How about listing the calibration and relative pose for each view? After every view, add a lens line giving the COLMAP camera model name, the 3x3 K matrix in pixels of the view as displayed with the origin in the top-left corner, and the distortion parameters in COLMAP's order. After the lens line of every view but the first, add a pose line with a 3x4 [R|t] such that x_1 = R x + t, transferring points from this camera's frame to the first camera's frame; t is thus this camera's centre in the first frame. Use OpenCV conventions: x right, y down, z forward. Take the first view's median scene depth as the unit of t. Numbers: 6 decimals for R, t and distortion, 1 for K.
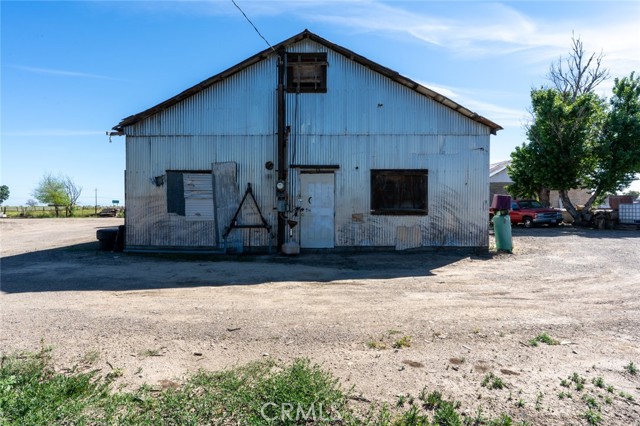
lens RADIAL K [[352.7, 0, 319.4], [0, 352.7, 212.6], [0, 0, 1]] dist [0.004440, 0.000704]
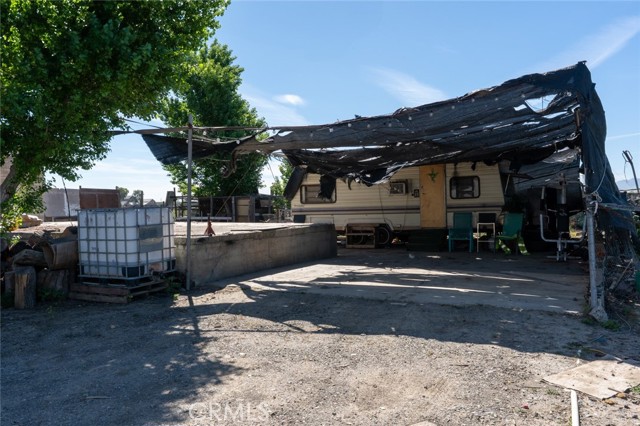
lens RADIAL K [[538.4, 0, 319.8], [0, 538.4, 213.4], [0, 0, 1]] dist [-0.009274, -0.003533]
pose [[0.454071, -0.010190, 0.890907, 0.513759], [0.033008, 0.999441, -0.005392, -0.012311], [-0.890354, 0.031855, 0.454153, 0.589984]]
